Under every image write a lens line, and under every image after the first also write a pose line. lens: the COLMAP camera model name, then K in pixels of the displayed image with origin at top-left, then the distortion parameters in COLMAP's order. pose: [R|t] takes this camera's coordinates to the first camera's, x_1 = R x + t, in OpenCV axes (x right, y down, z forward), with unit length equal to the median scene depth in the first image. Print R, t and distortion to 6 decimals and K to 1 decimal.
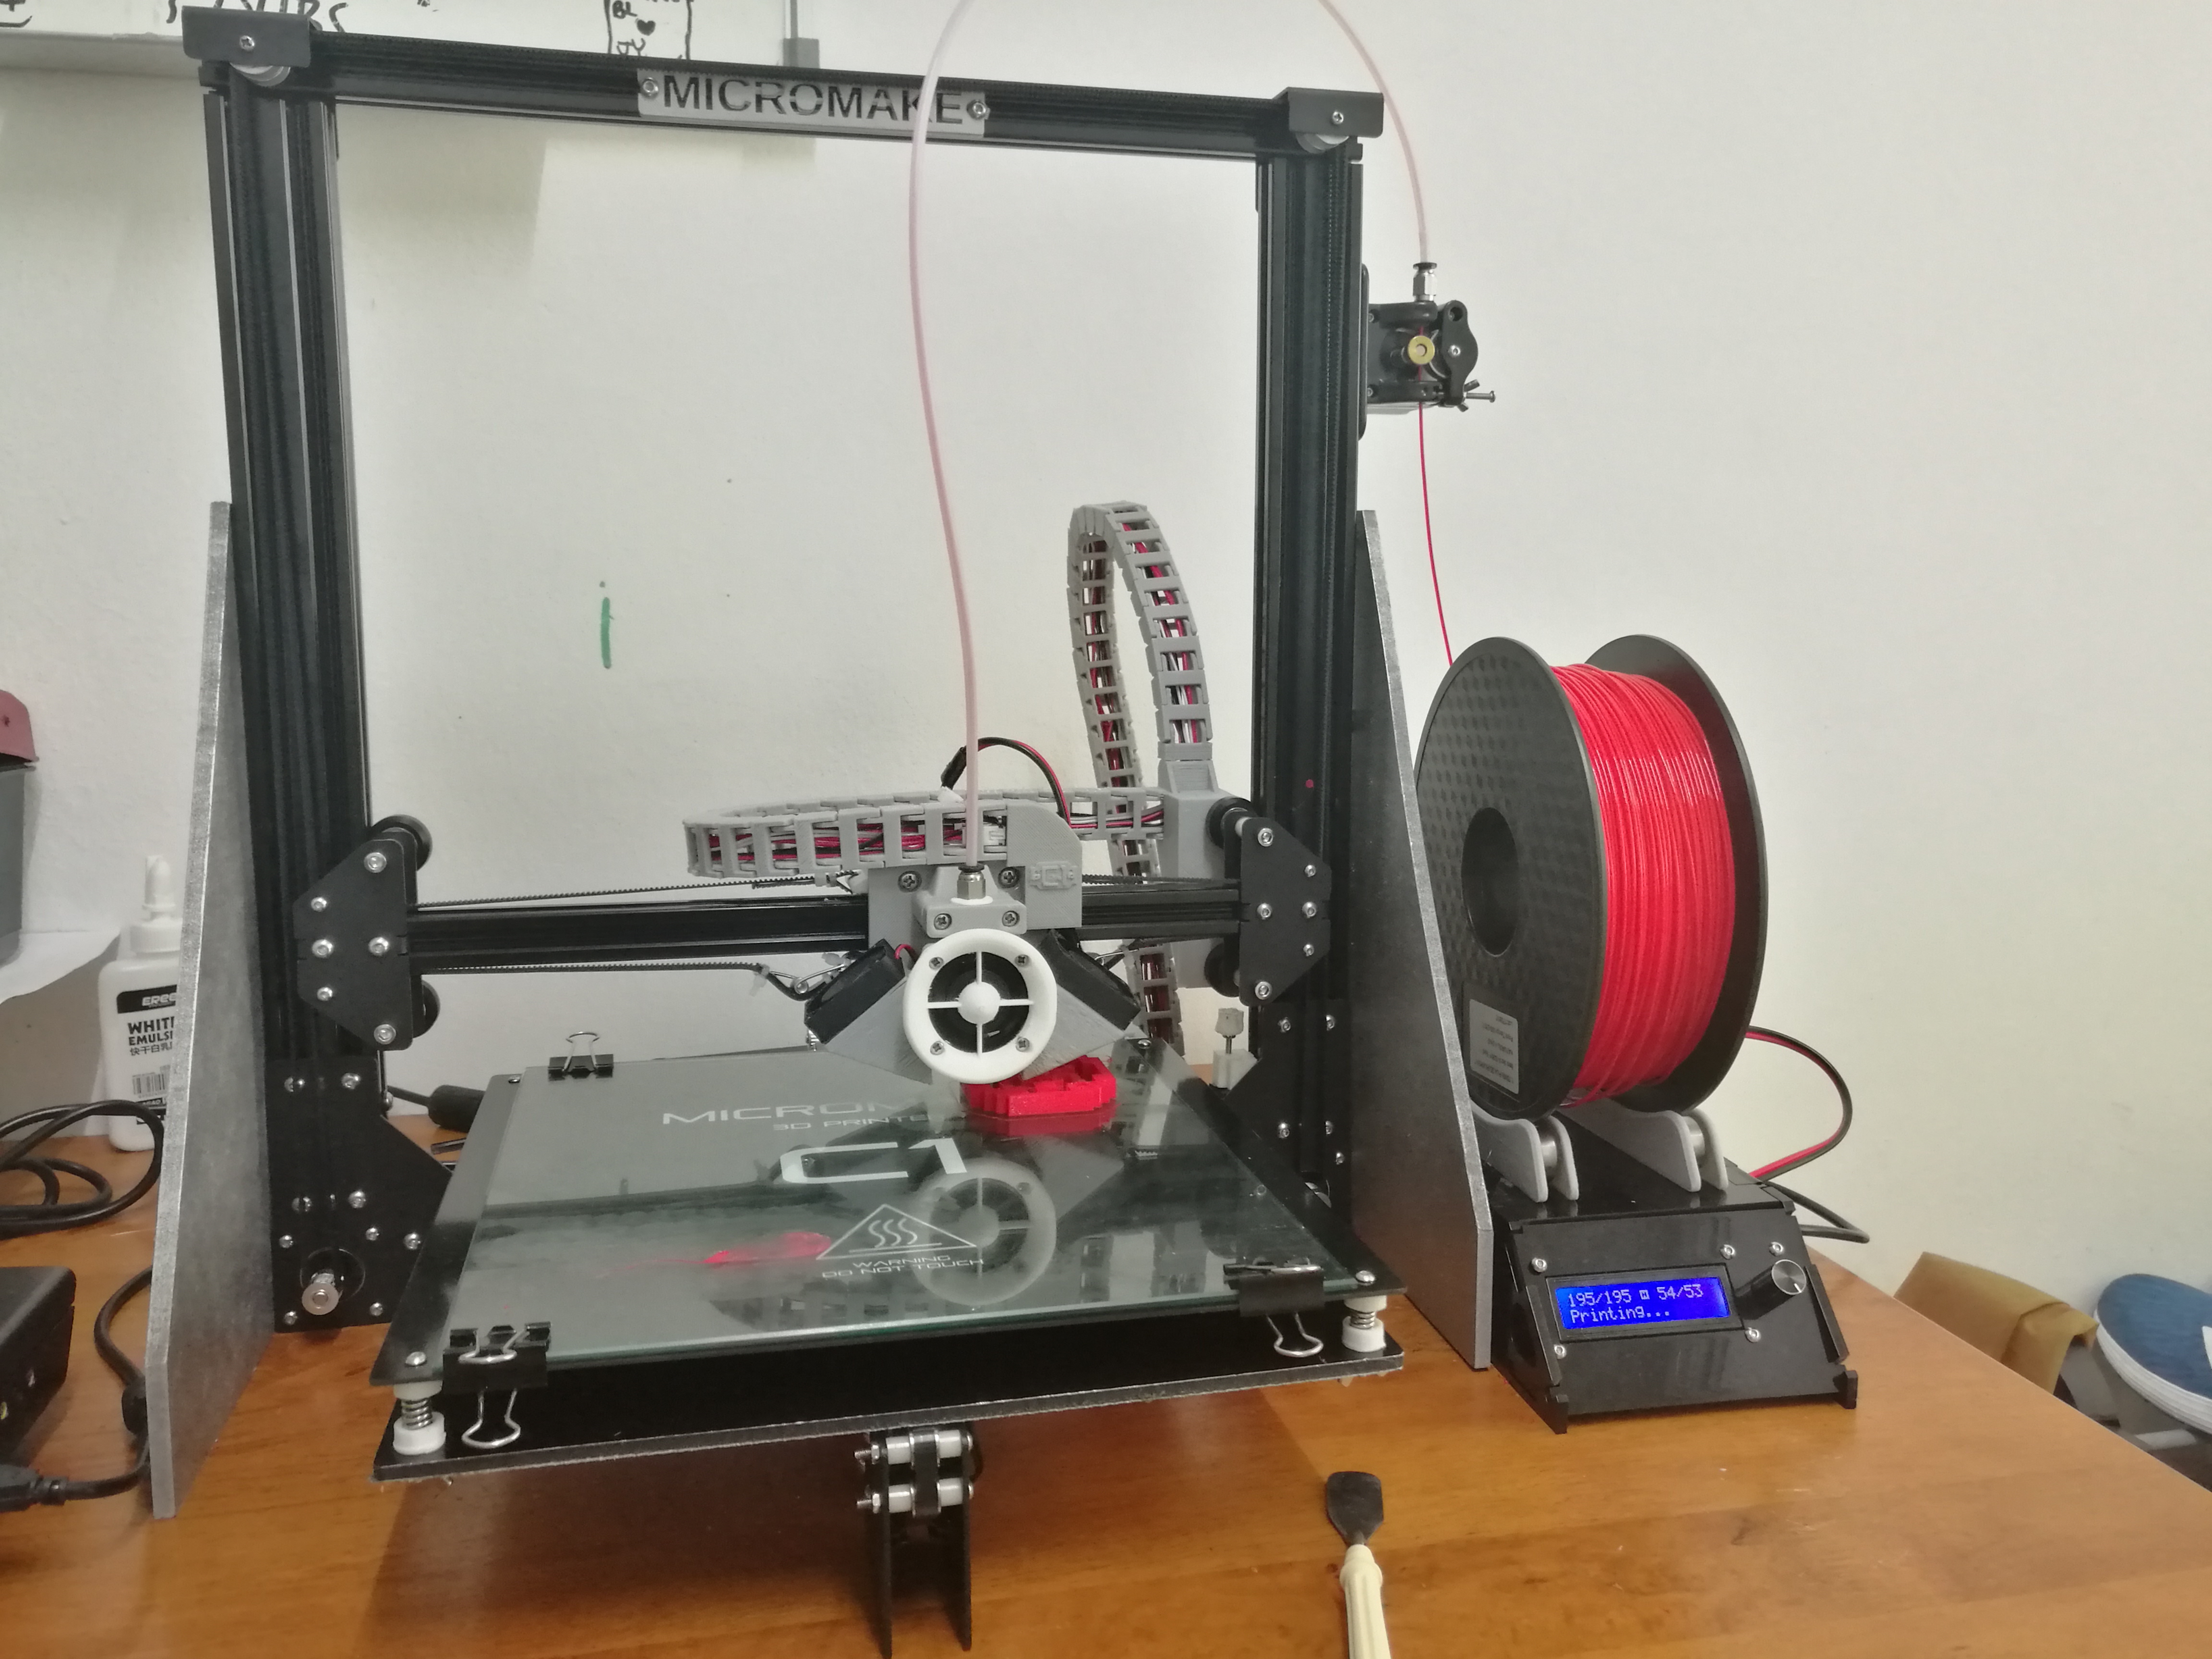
lens RADIAL K [[1787.6, 0, 1106.0], [0, 1787.6, 829.5], [0, 0, 1]] dist [-0.051763, 0.066780]
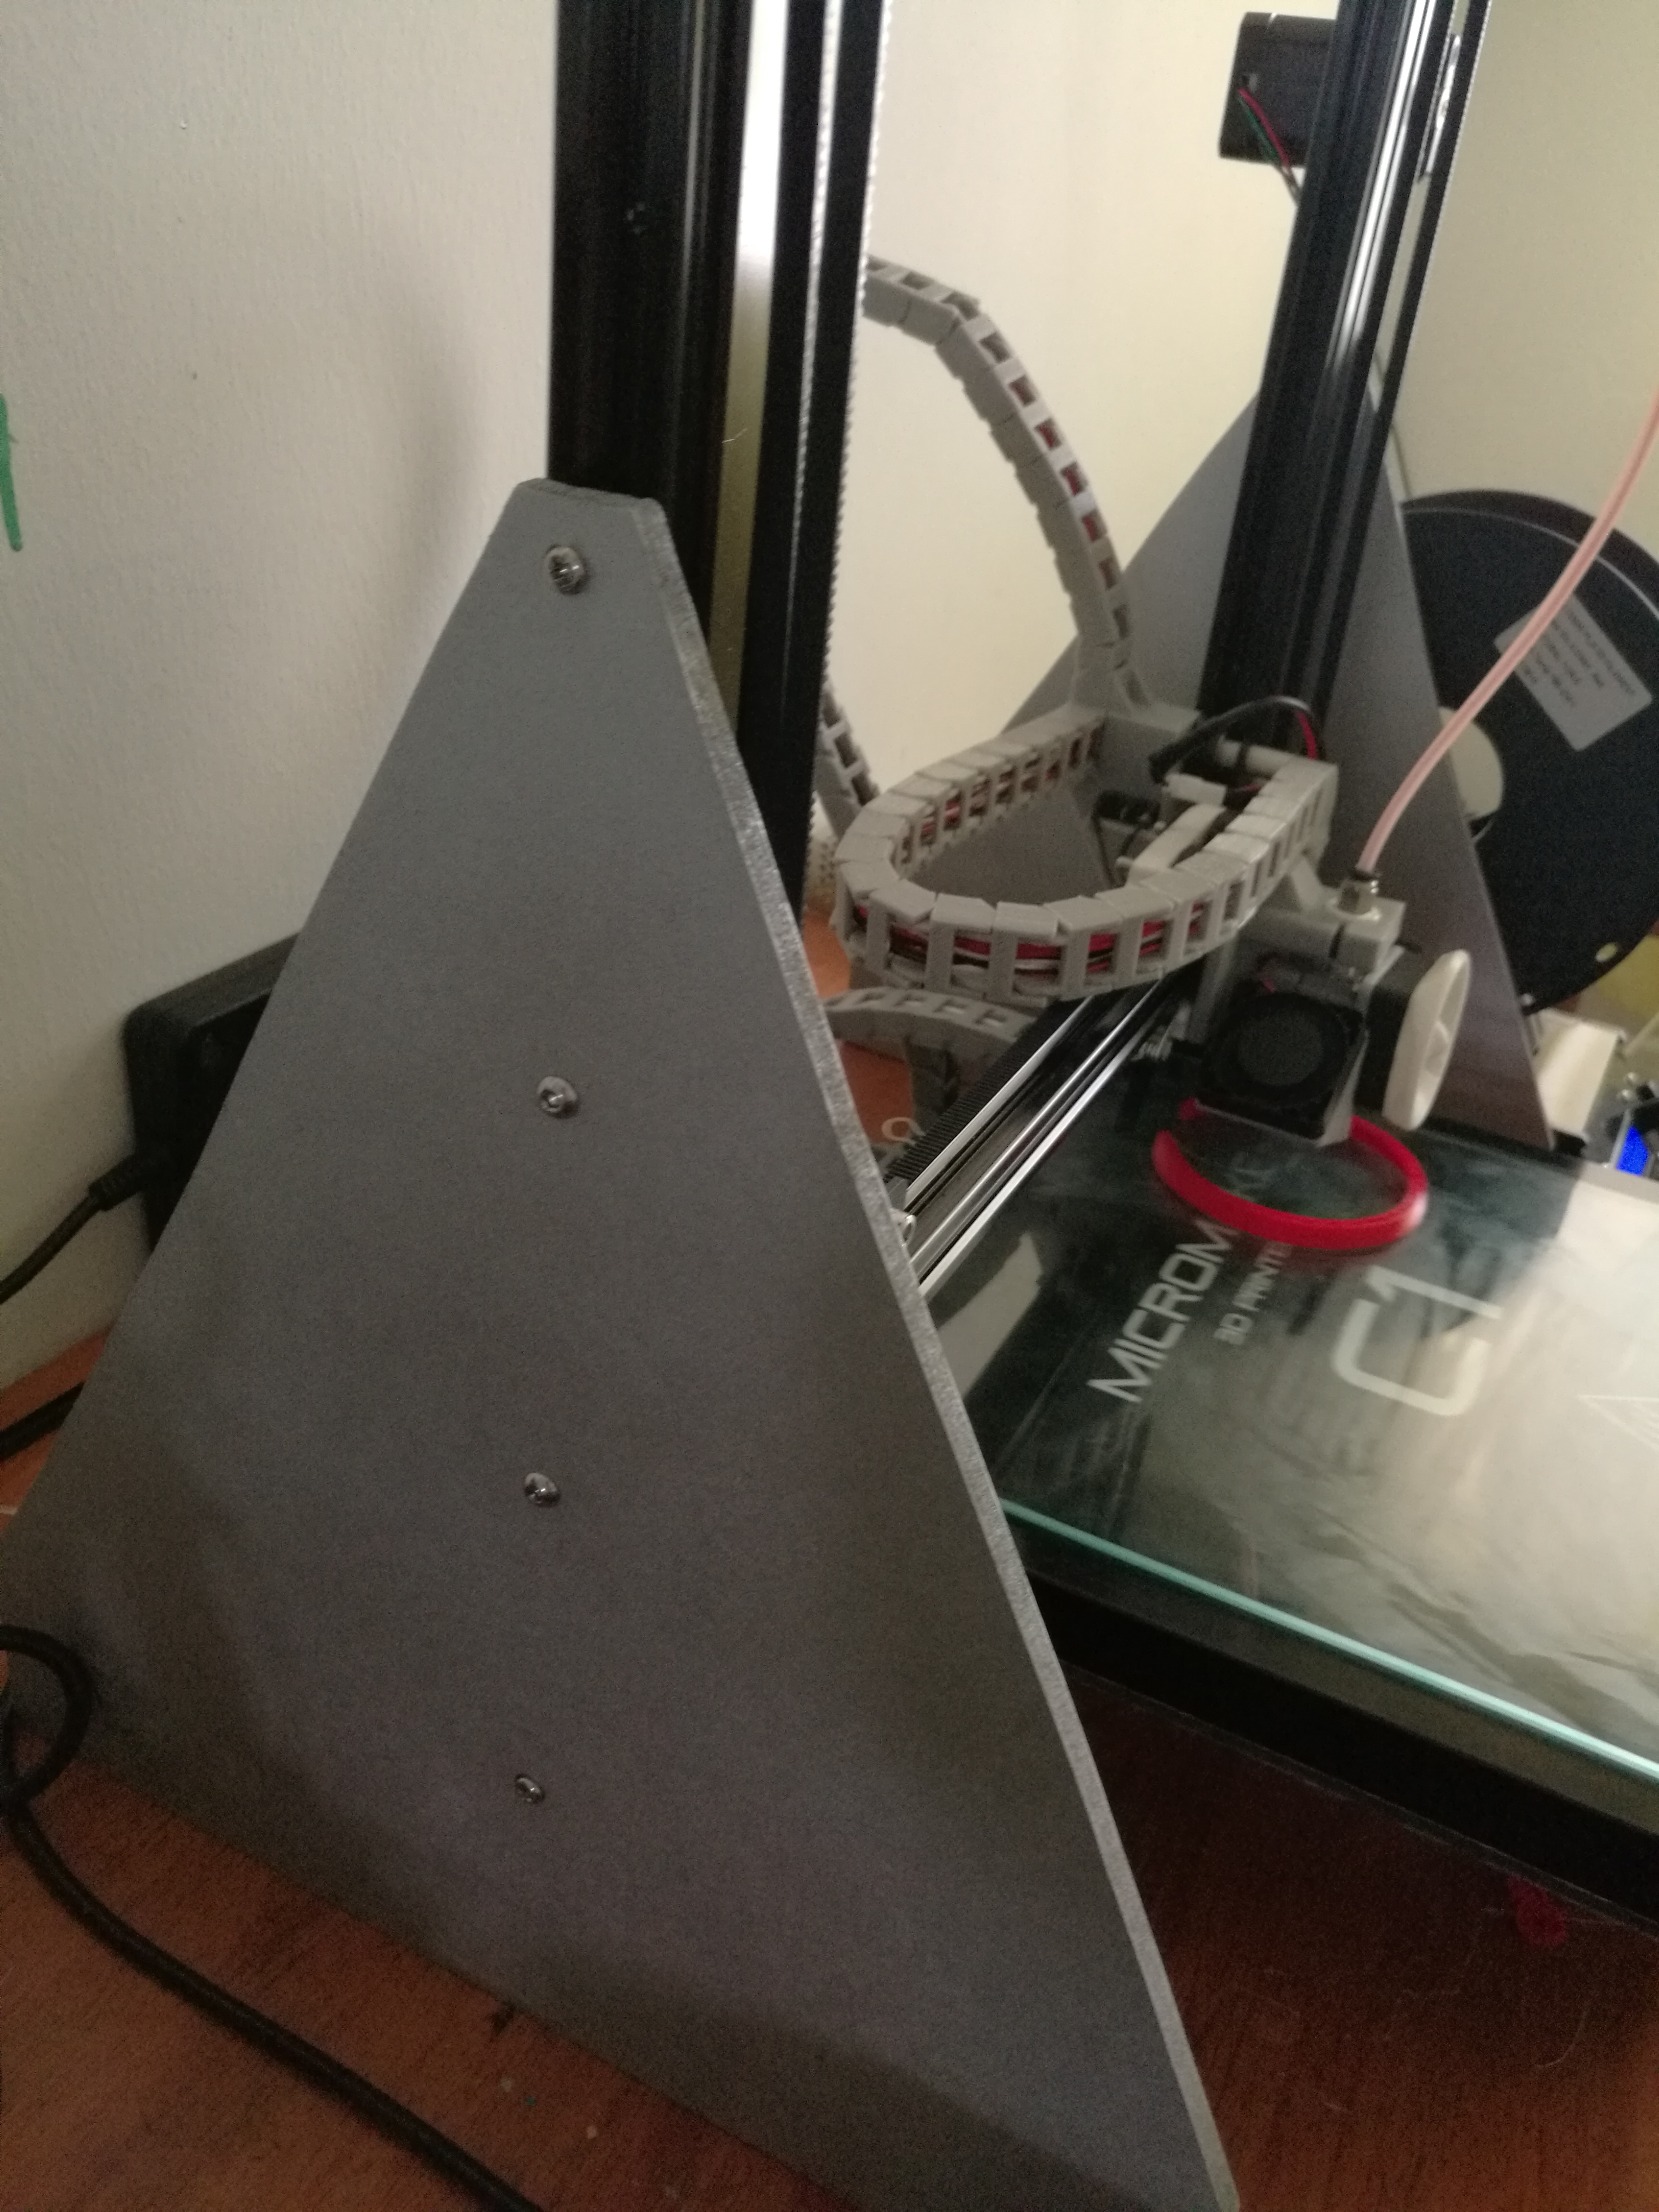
lens RADIAL K [[1787.6, 0, 829.5], [0, 1787.6, 1106.0], [0, 0, 1]] dist [-0.051763, 0.066780]
pose [[0.638689, -0.315895, 0.701632, -0.740768], [0.013753, 0.916384, 0.400063, -0.201076], [-0.769342, -0.245866, 0.589629, 0.709756]]
